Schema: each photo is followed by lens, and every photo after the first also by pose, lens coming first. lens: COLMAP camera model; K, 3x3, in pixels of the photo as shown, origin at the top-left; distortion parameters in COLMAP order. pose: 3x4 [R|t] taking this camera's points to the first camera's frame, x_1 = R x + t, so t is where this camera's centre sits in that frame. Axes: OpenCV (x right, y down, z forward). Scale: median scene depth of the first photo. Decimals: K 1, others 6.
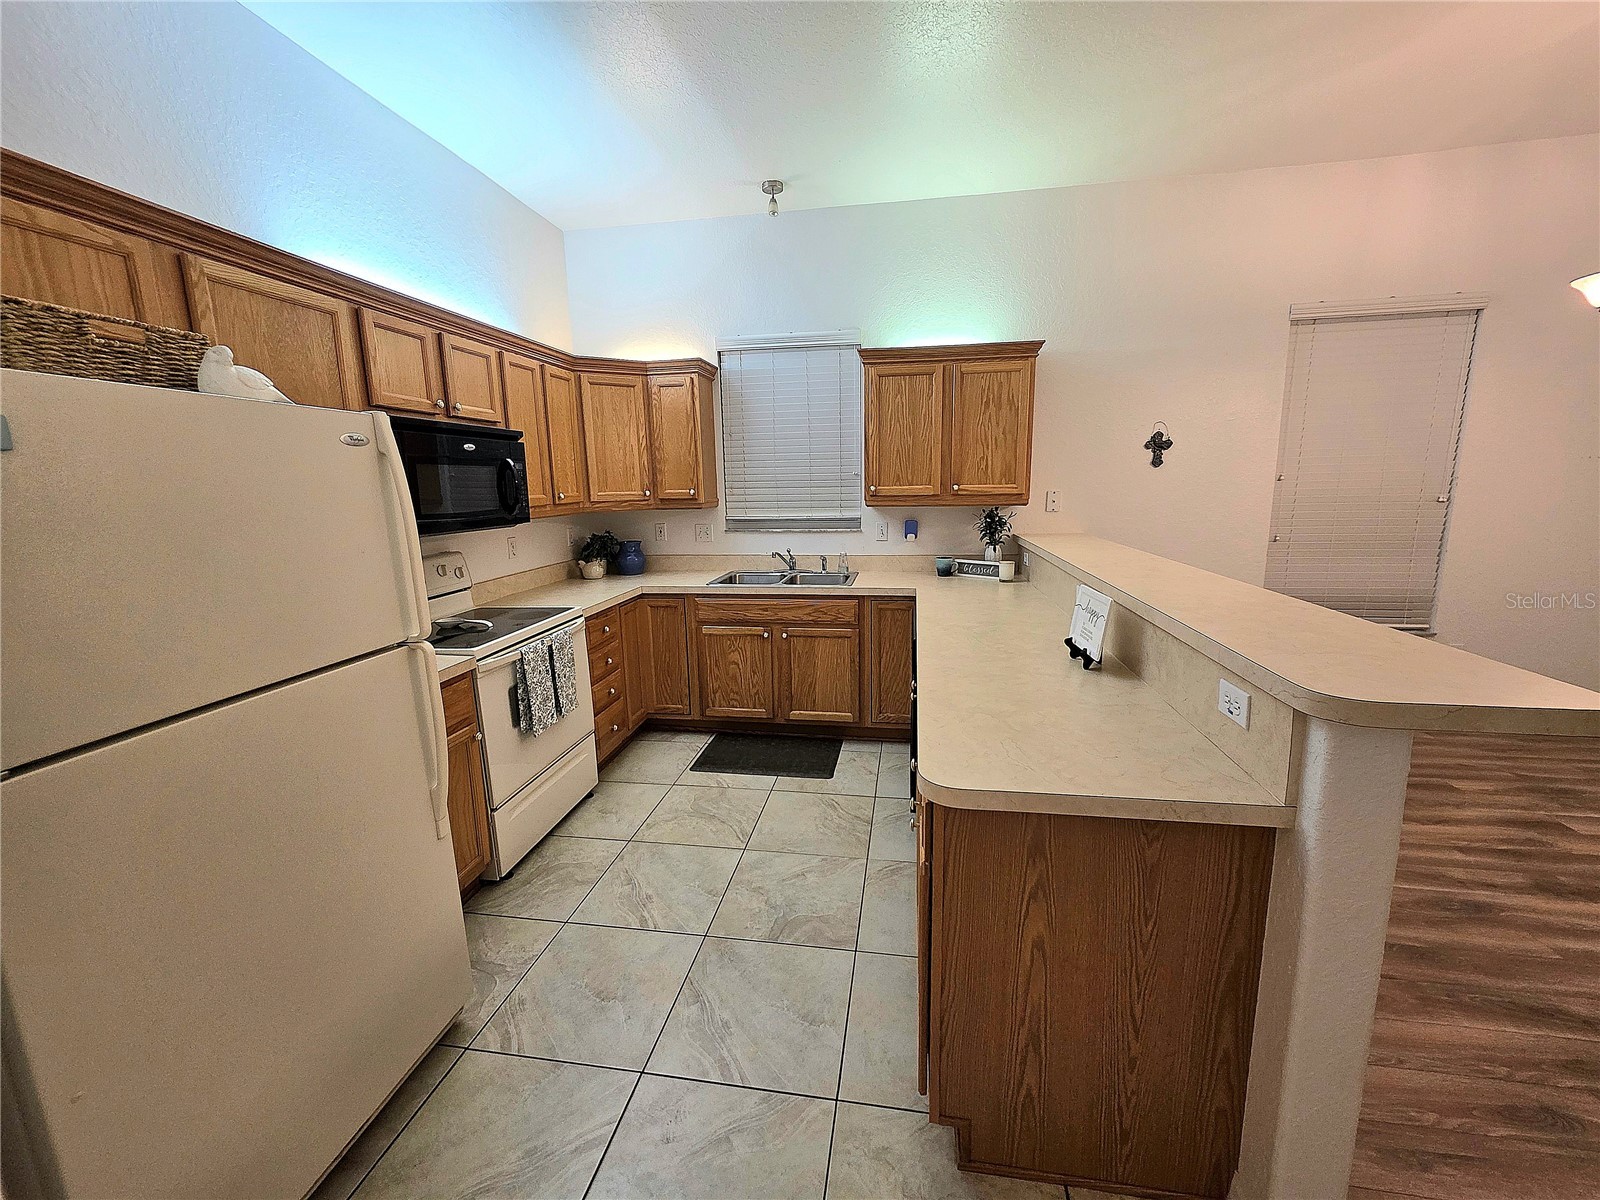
lens RADIAL K [[640.7, 0, 798.9], [0, 640.7, 596.3], [0, 0, 1]] dist [-0.000618, -0.000077]
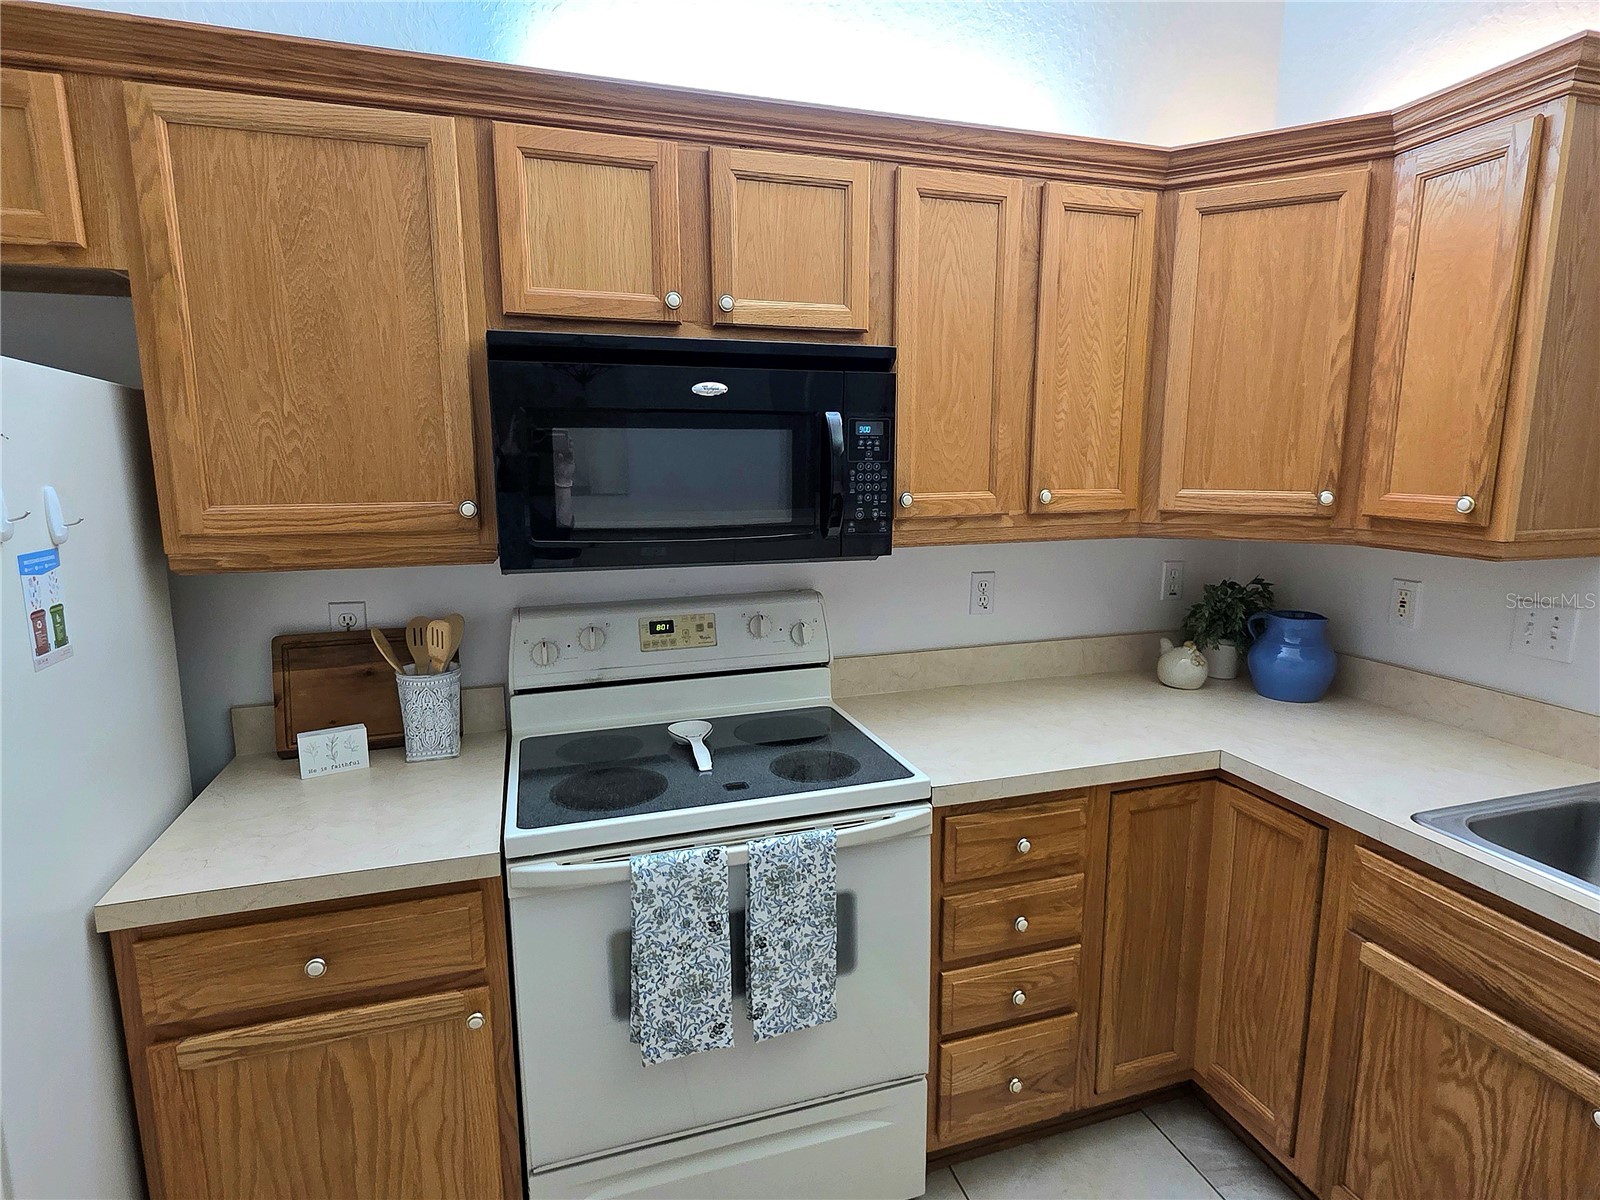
lens RADIAL K [[855.2, 0, 802.7], [0, 855.2, 594.4], [0, 0, 1]] dist [0.005535, 0.000893]
pose [[0.463174, 0.168885, -0.870027, 0.063861], [-0.166770, 0.980748, 0.101594, -0.128412], [0.870435, 0.098039, 0.482422, 0.617386]]
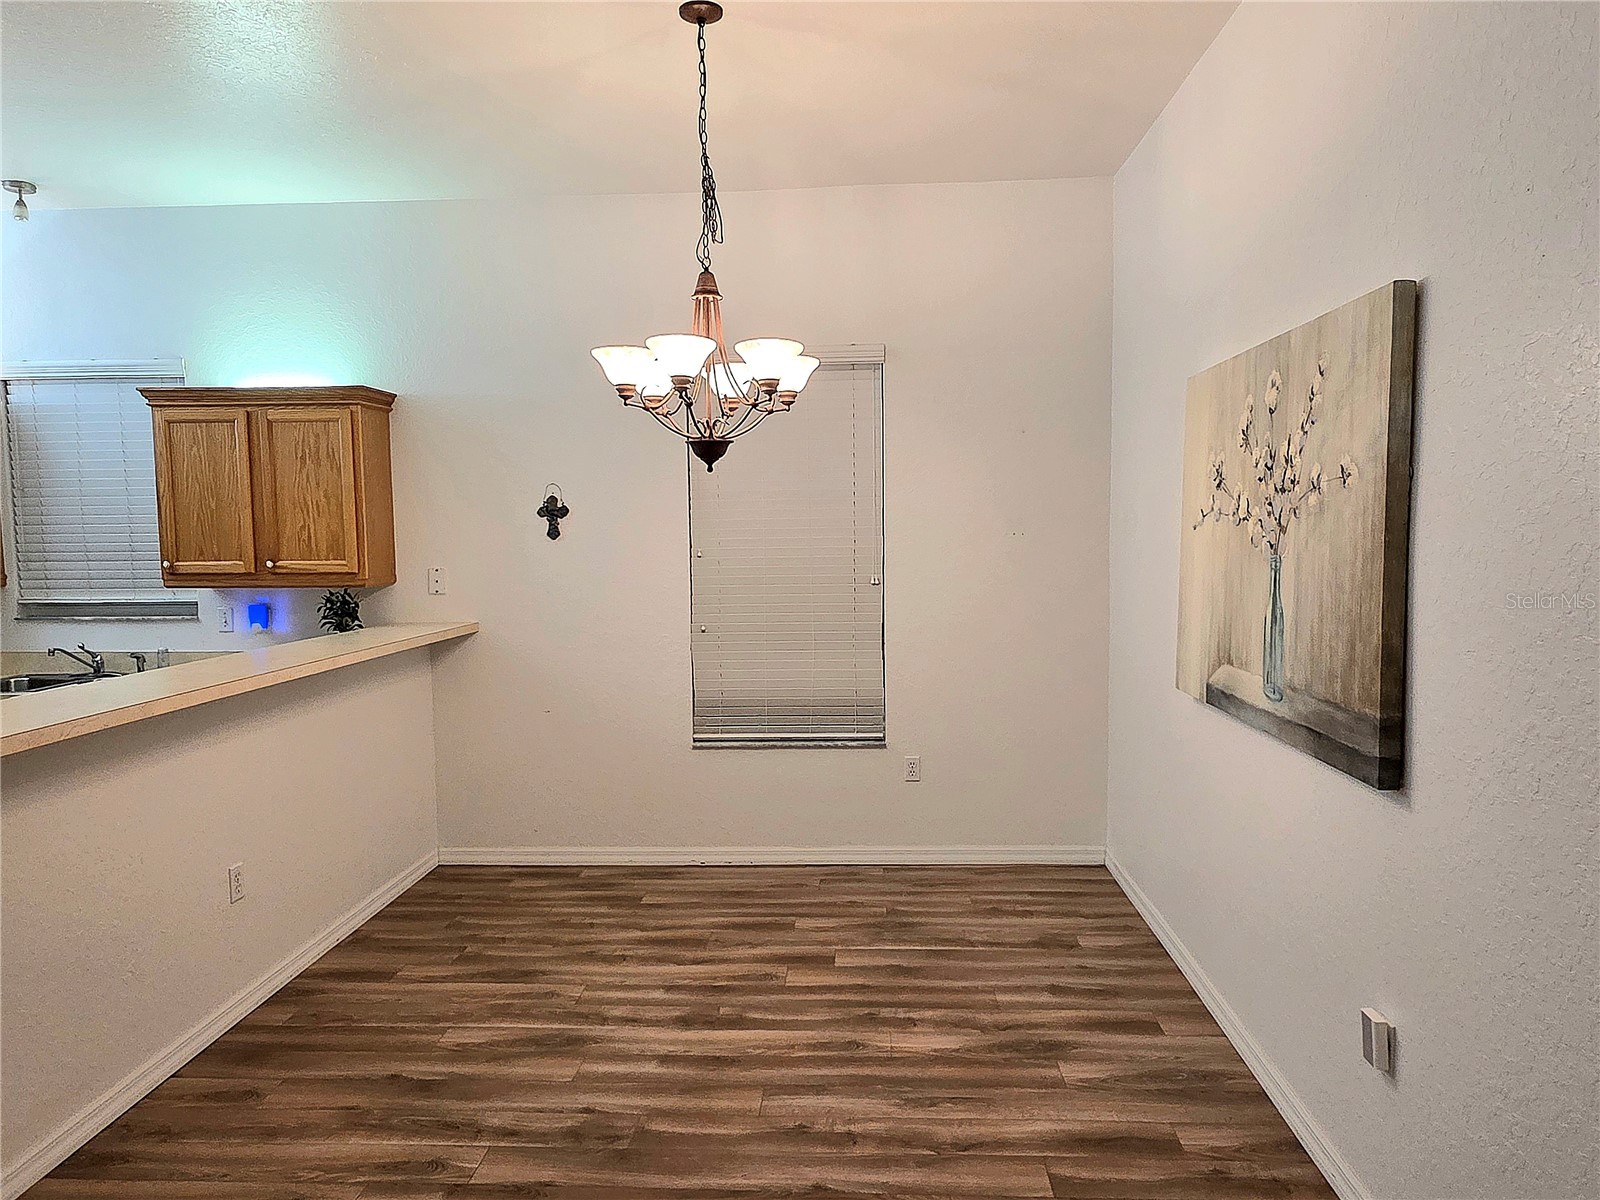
lens RADIAL K [[1066.5, 0, 803.0], [0, 1066.5, 609.7], [0, 0, 1]] dist [-0.001241, 0.000101]
pose [[0.992331, -0.000250, 0.123610, 0.745227], [0.013286, 0.994421, -0.104647, 0.029729], [-0.122894, 0.105487, 0.986798, -0.356211]]
